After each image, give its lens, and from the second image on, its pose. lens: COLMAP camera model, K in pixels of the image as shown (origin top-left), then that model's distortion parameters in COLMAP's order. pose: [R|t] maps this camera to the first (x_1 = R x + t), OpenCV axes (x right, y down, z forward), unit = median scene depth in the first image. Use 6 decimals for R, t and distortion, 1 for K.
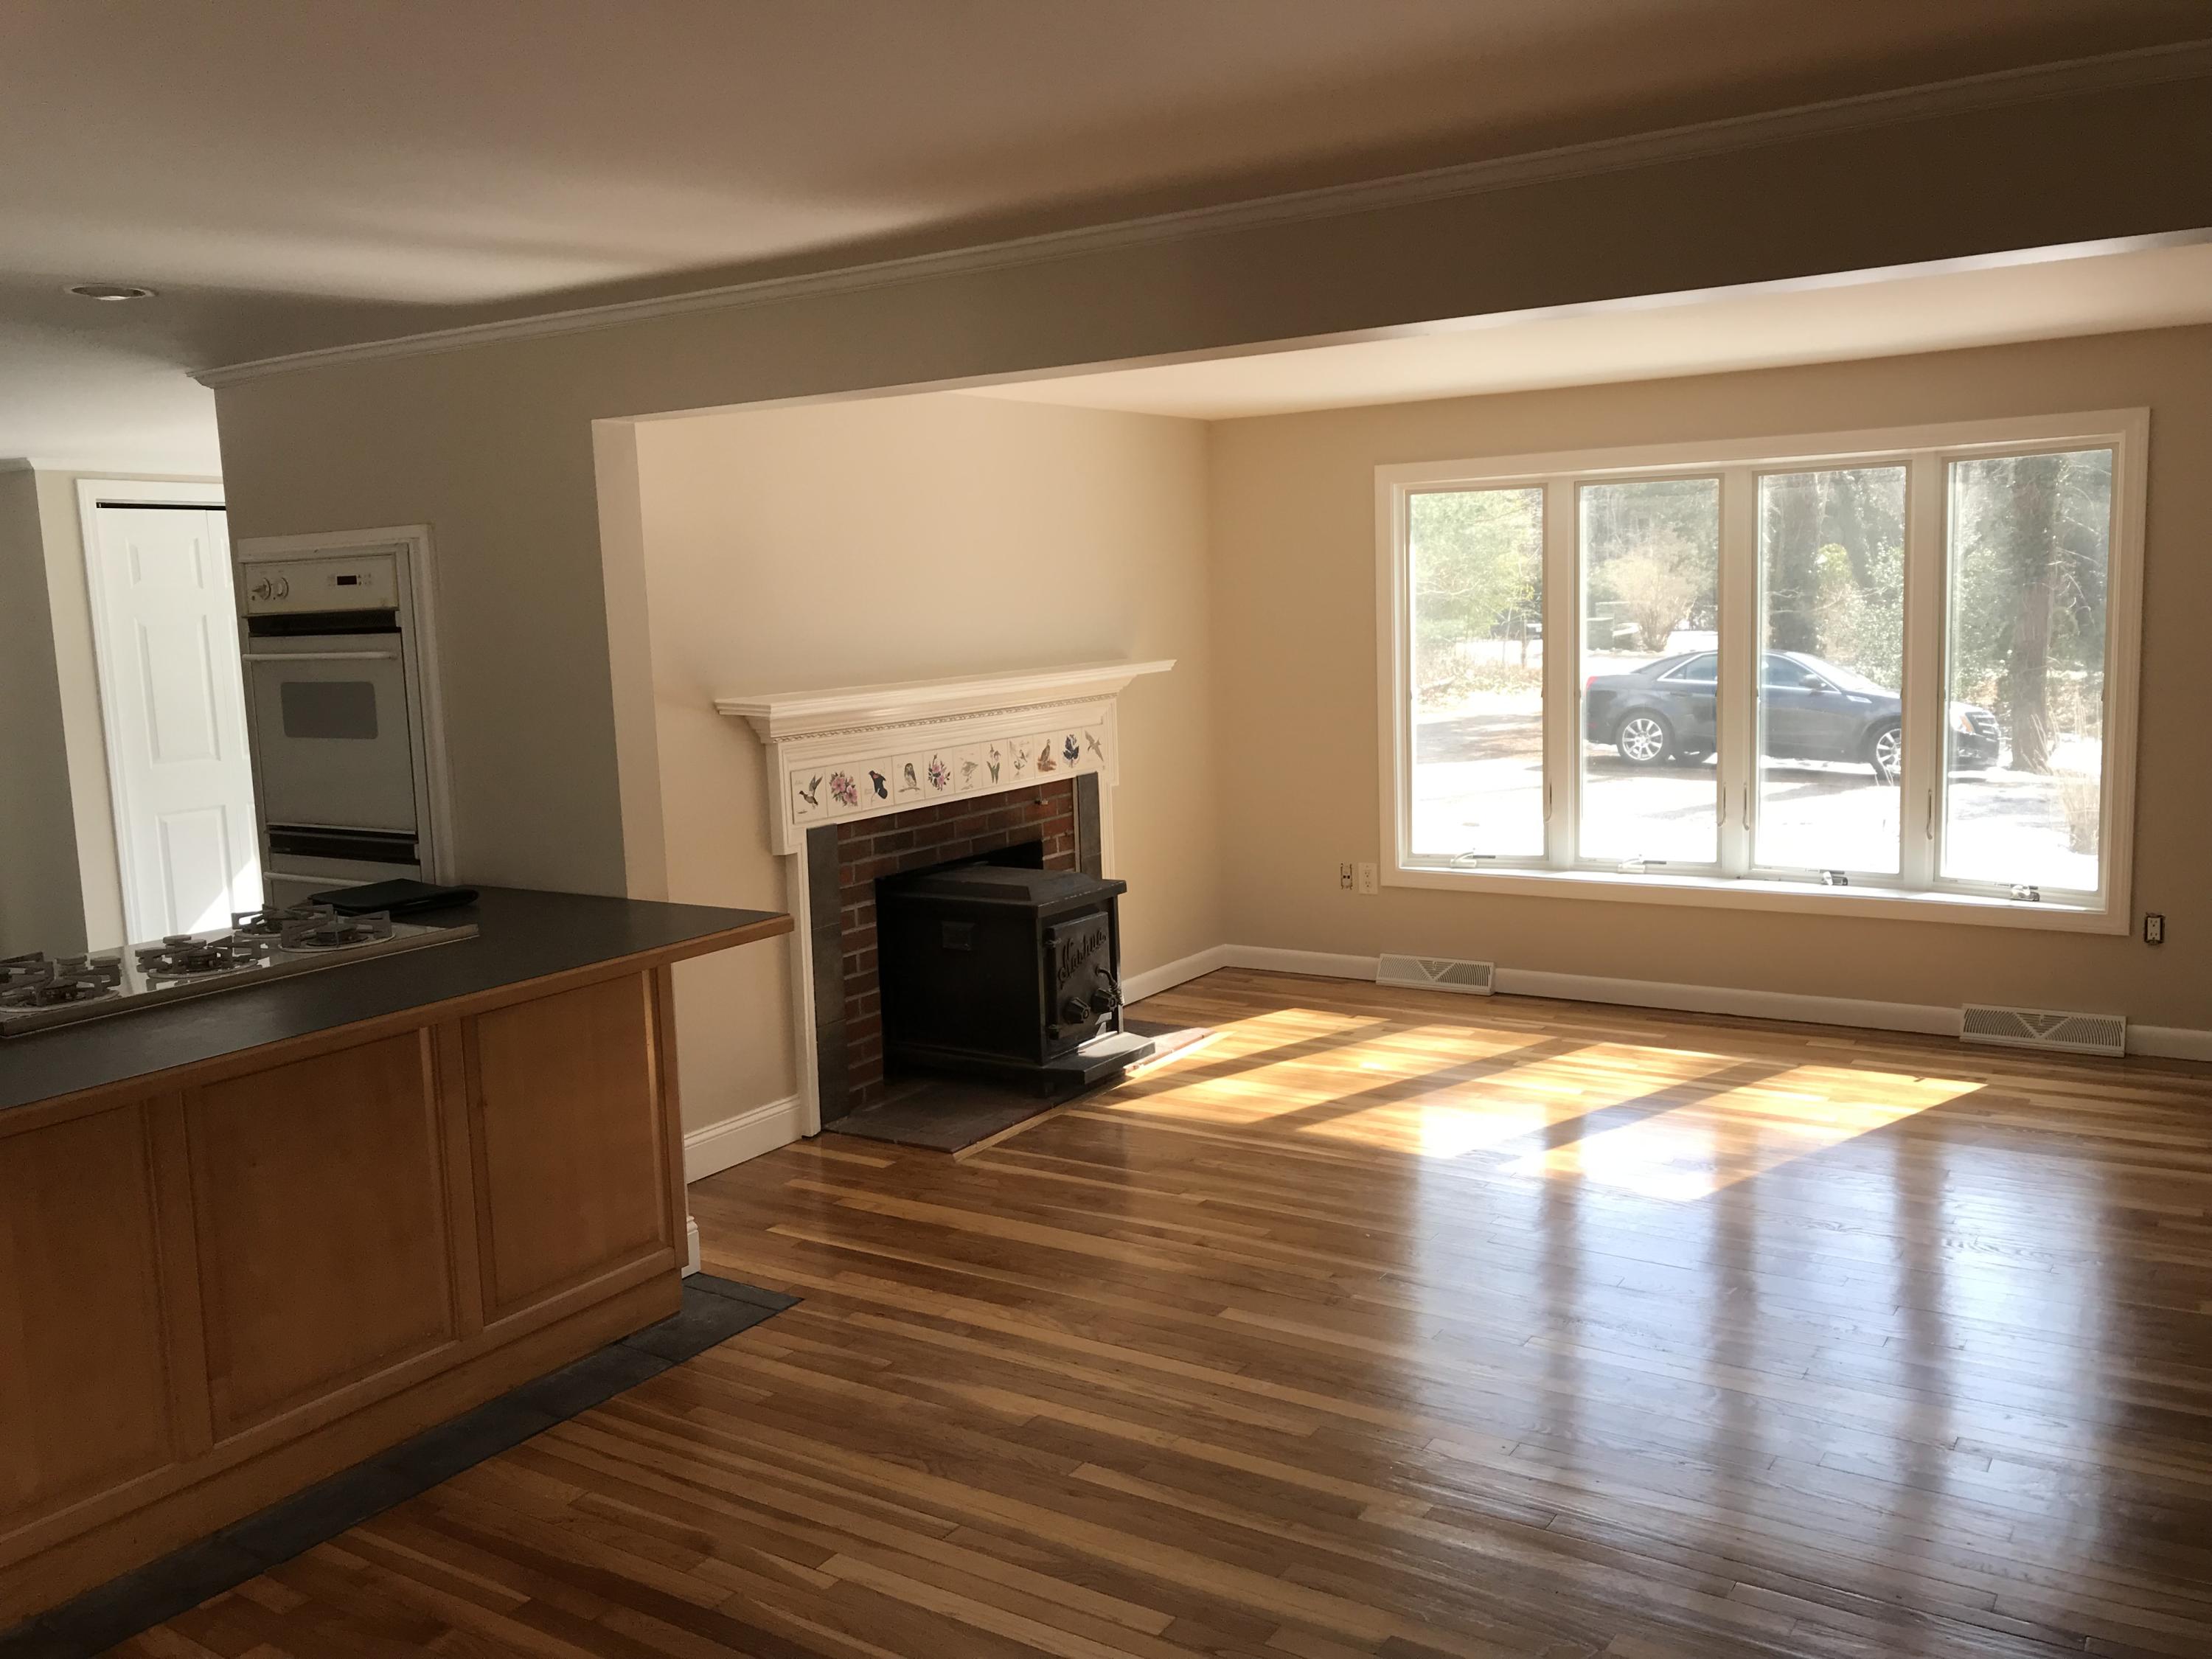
lens RADIAL K [[1792.4, 0, 1103.1], [0, 1792.4, 809.6], [0, 0, 1]] dist [0.071862, -0.107898]
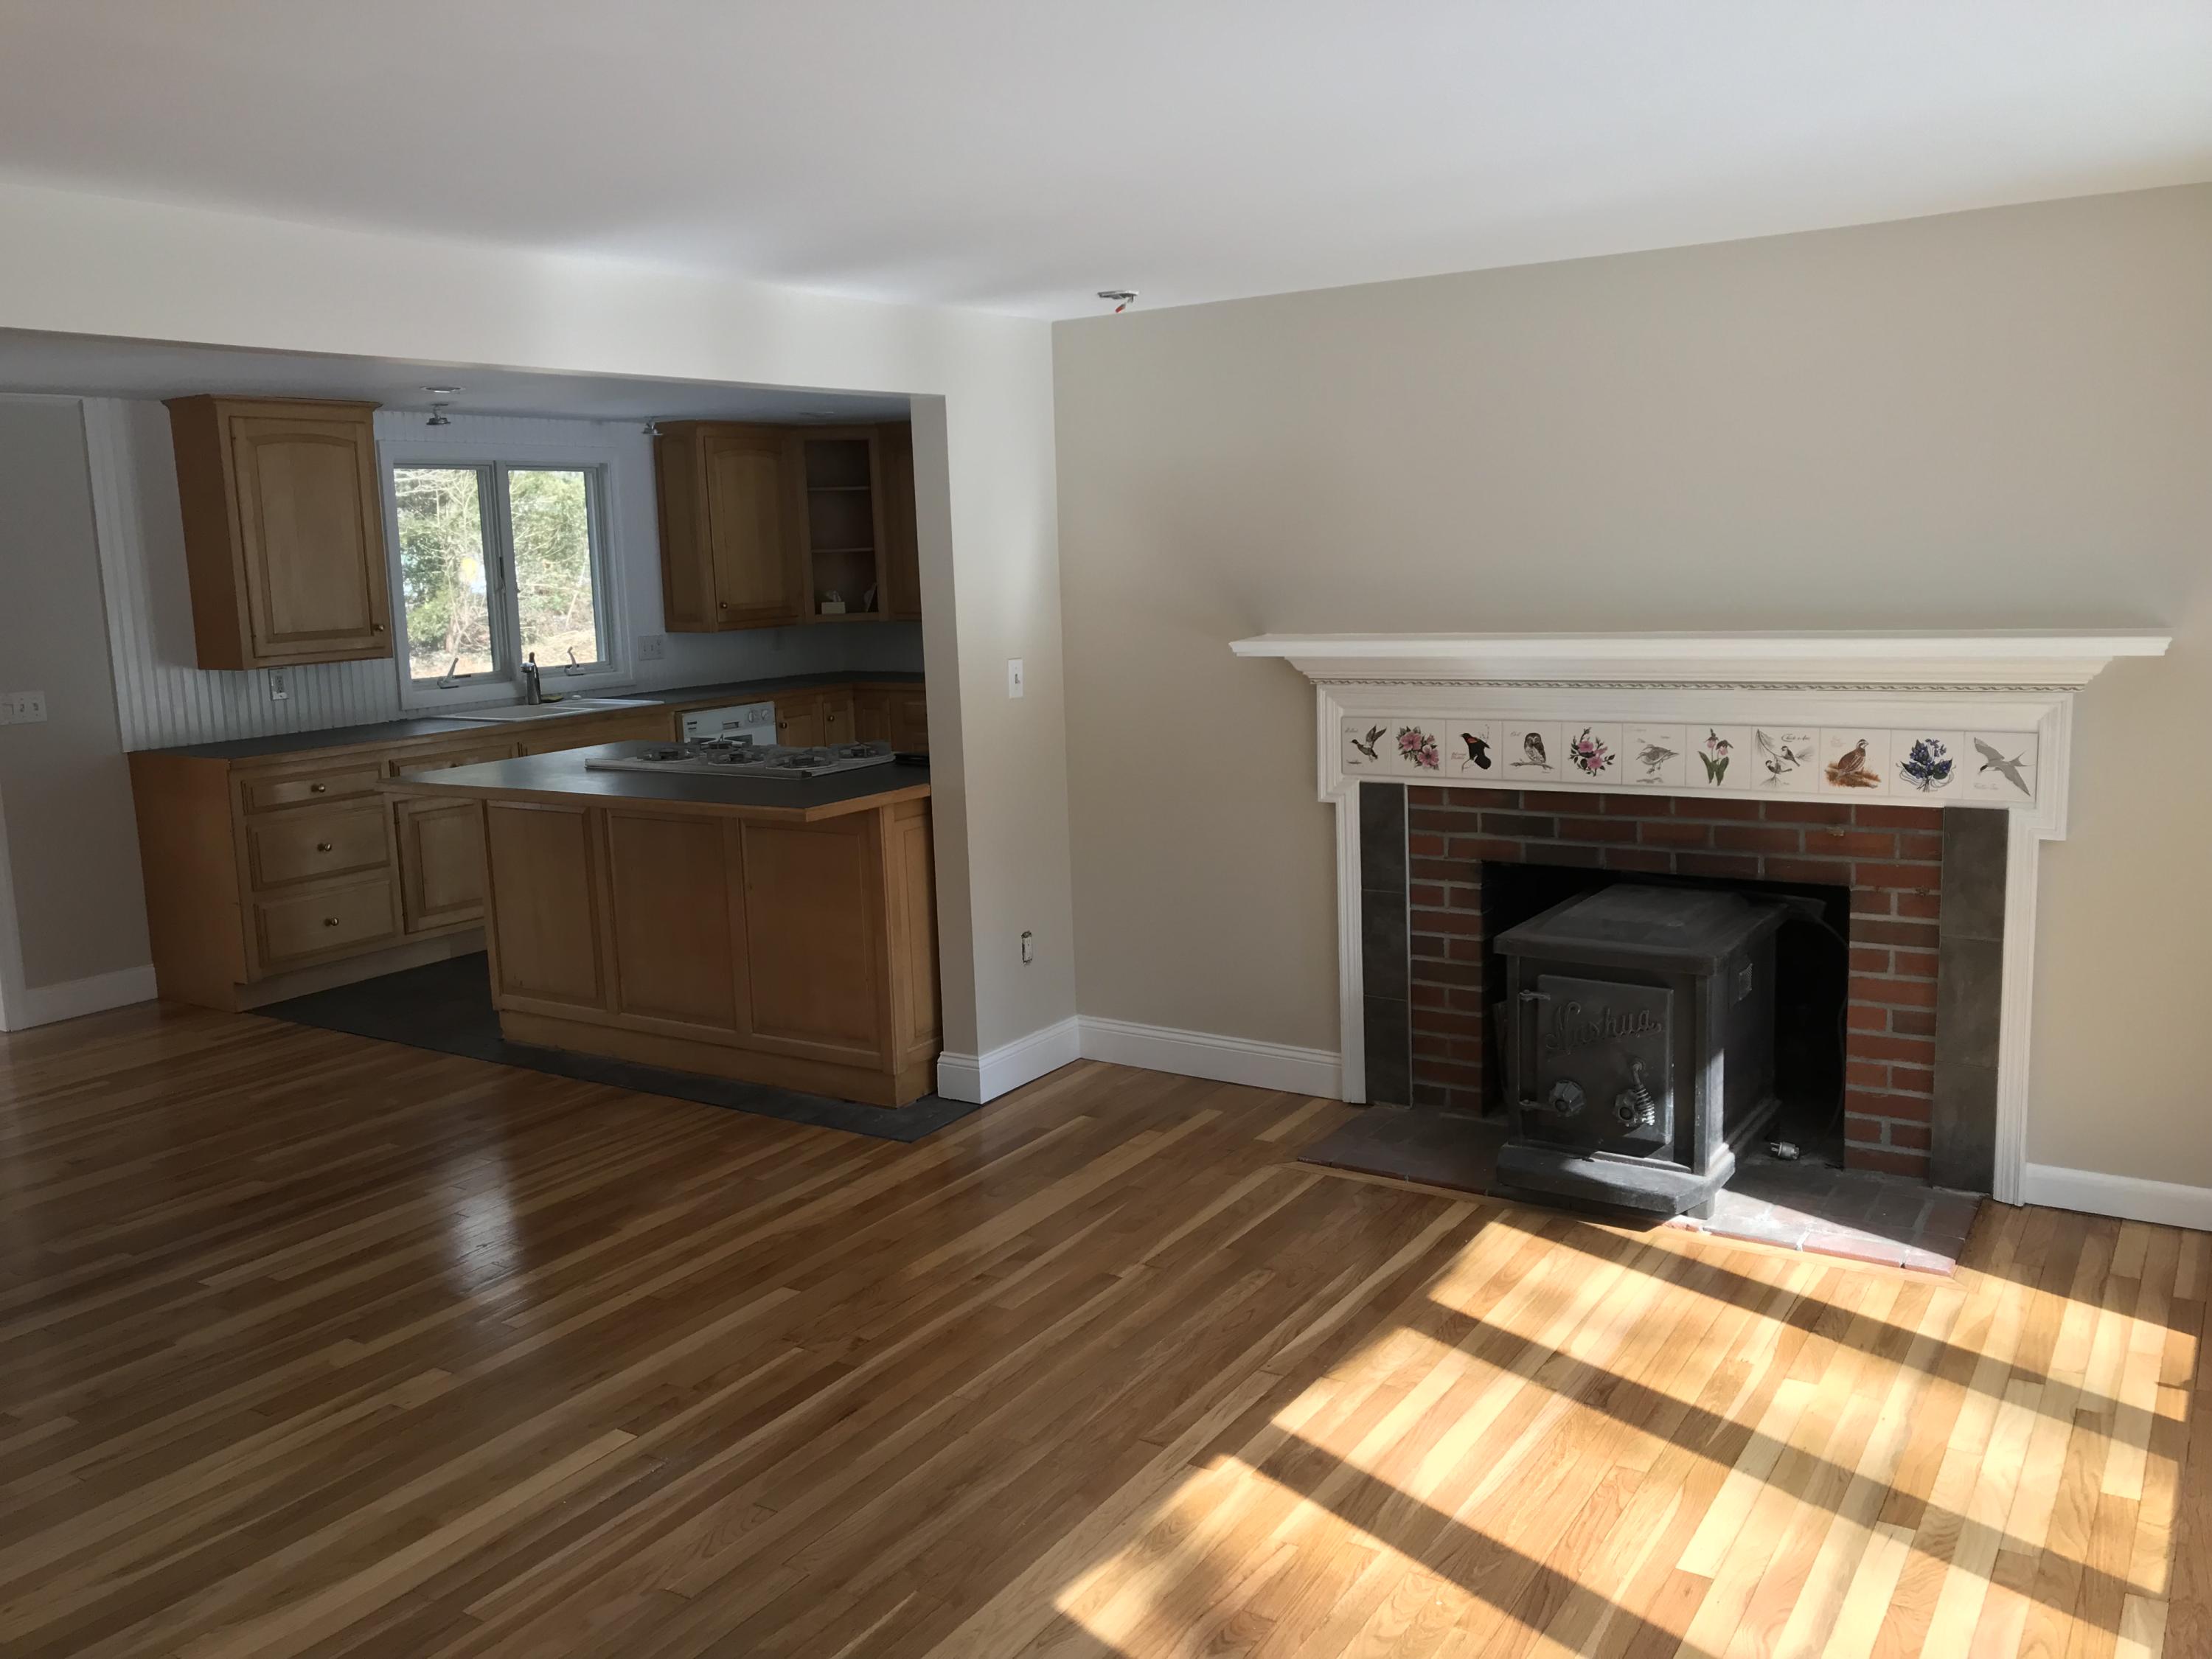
lens RADIAL K [[1810.8, 0, 1100.4], [0, 1810.8, 817.2], [0, 0, 1]] dist [0.078566, -0.125836]
pose [[0.002124, 0.187614, -0.982240, 0.692301], [-0.086624, 0.978585, 0.186729, -0.122721], [0.996239, 0.084689, 0.018331, 0.777800]]
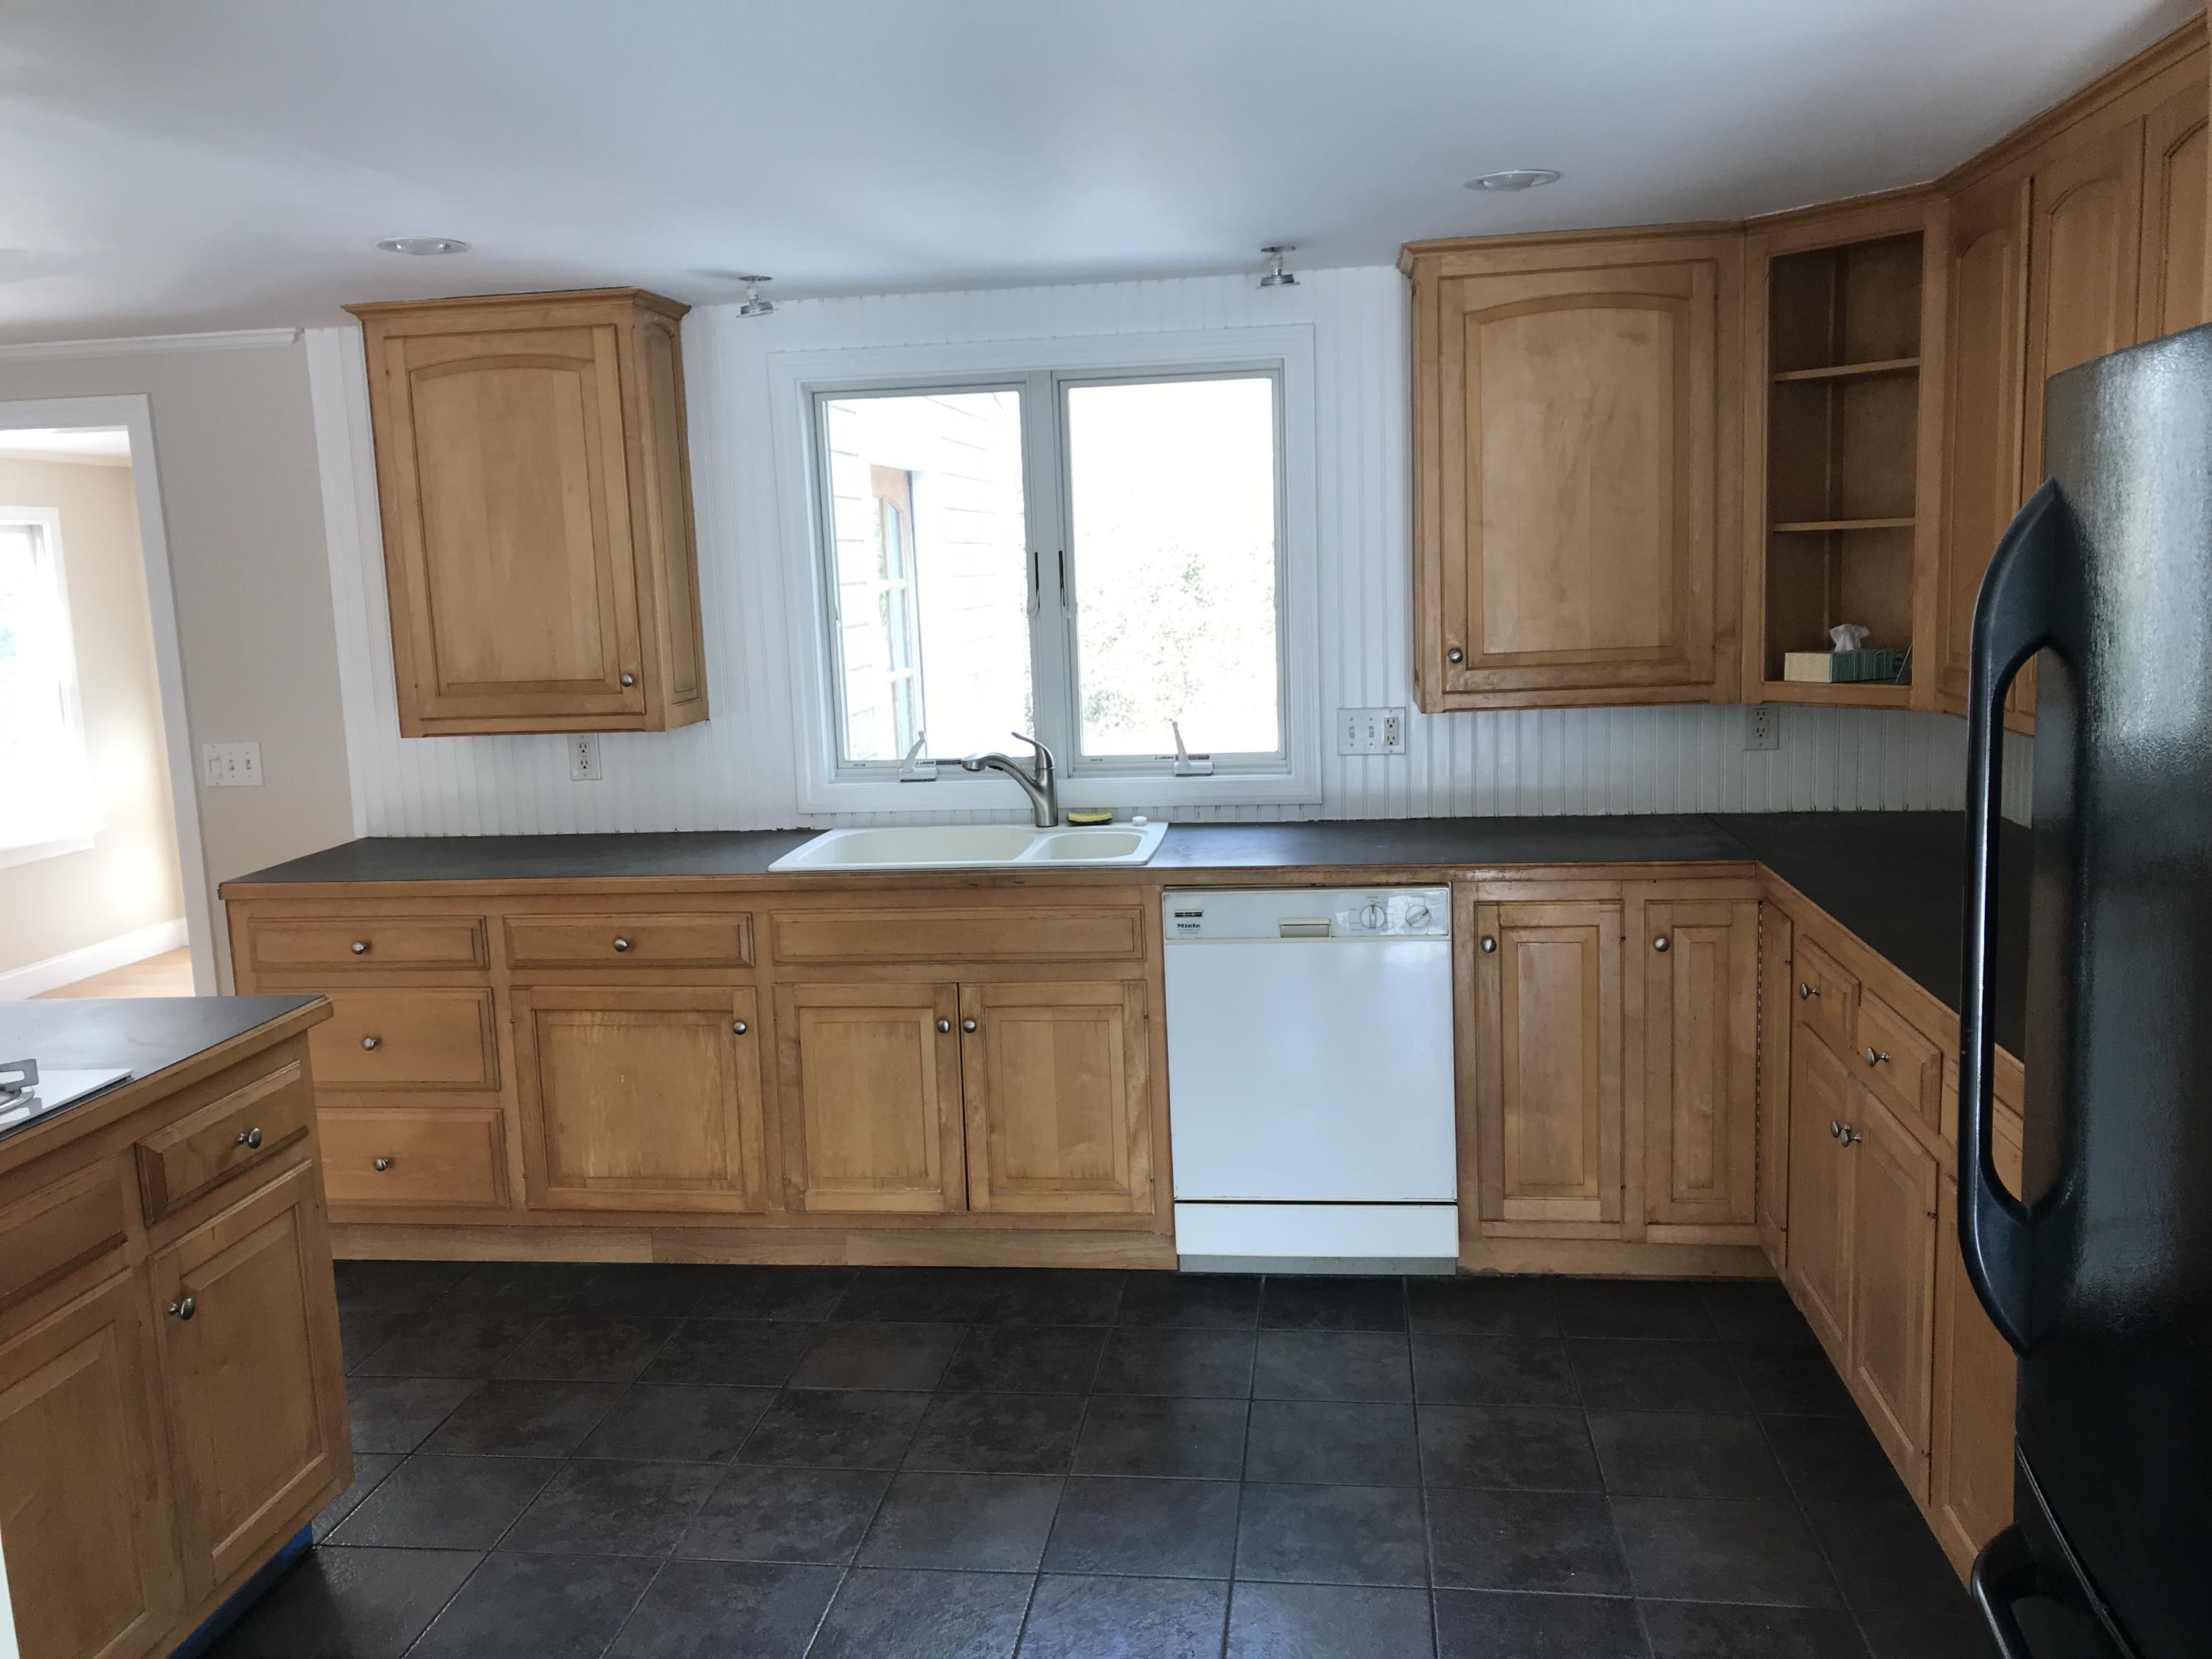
lens RADIAL K [[1810.8, 0, 1100.4], [0, 1810.8, 817.2], [0, 0, 1]] dist [0.078566, -0.125836]
pose [[-0.899701, 0.133114, -0.415715, -0.426971], [0.019584, 0.963718, 0.266203, -0.110527], [0.436068, 0.231362, -0.869665, 1.028392]]
